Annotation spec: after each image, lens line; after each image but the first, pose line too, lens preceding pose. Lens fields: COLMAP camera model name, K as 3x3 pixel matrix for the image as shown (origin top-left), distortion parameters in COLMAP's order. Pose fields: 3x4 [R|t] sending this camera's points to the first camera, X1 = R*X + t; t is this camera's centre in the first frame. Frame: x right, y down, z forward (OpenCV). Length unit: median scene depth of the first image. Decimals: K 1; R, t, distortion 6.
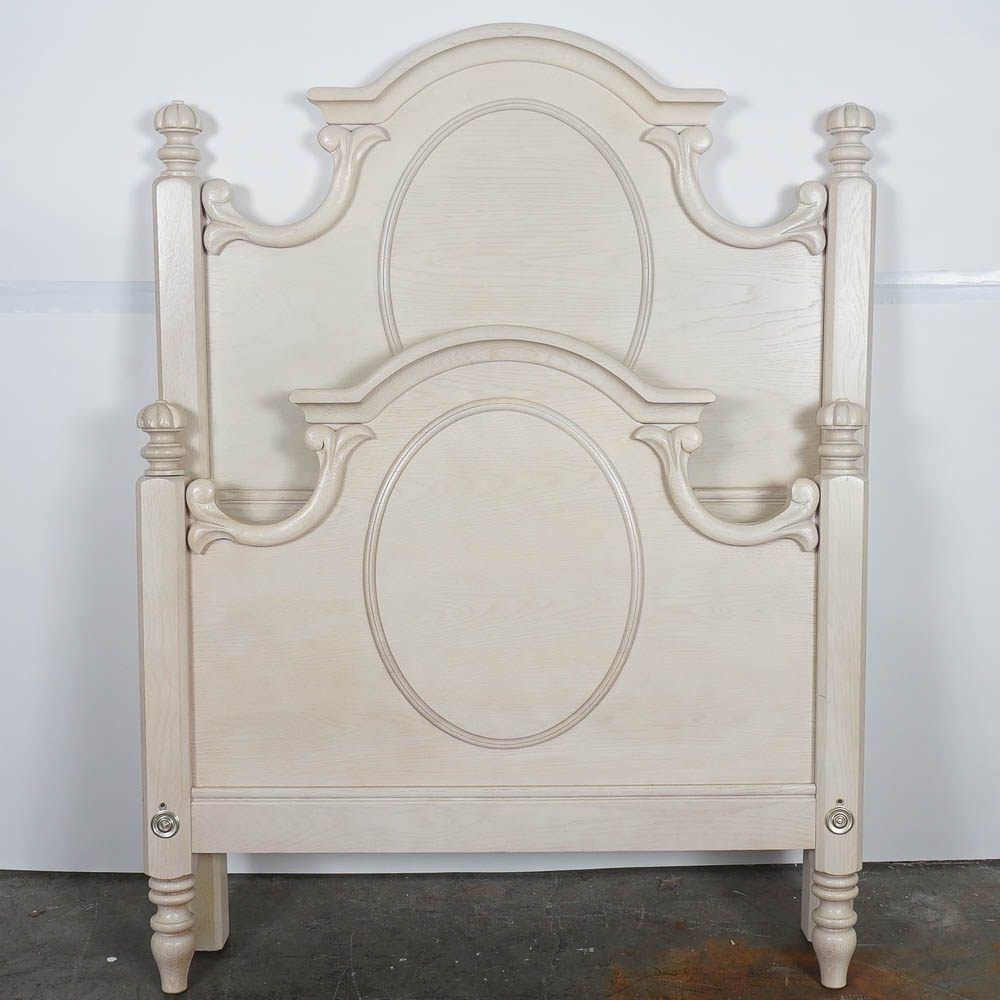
lens RADIAL K [[1545.2, 0, 497.4], [0, 1545.2, 569.3], [0, 0, 1]] dist [0.107915, -0.102538]
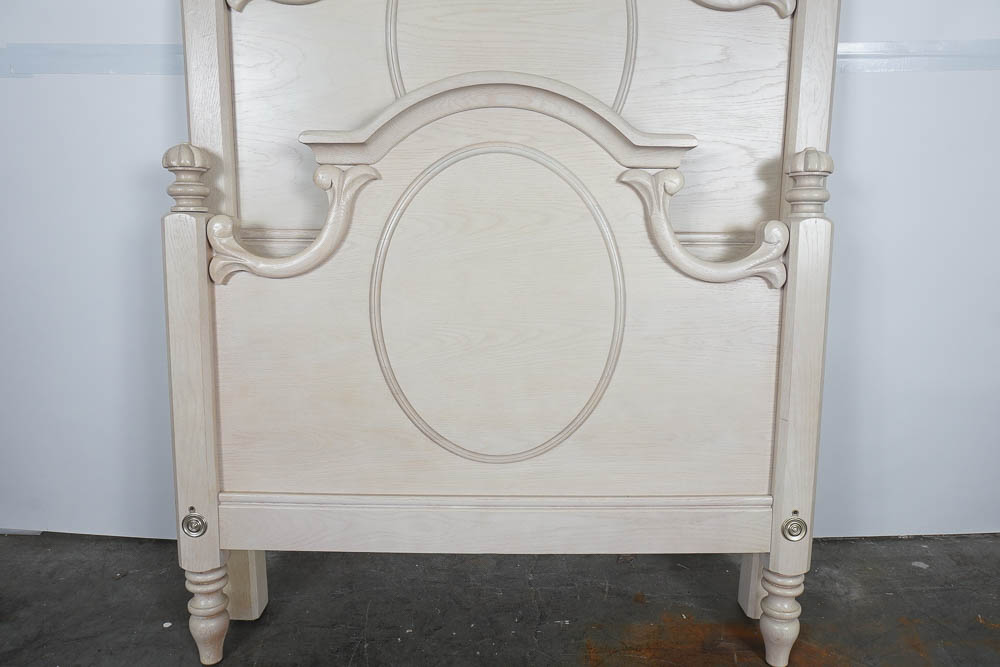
lens RADIAL K [[731.1, 0, 485.9], [0, 731.1, 353.5], [0, 0, 1]] dist [0.007846, 0.001311]
pose [[0.999917, 0.011155, -0.006486, -0.000592], [-0.010811, 0.998649, 0.050819, 0.010408], [0.007044, -0.050744, 0.998687, 0.475468]]
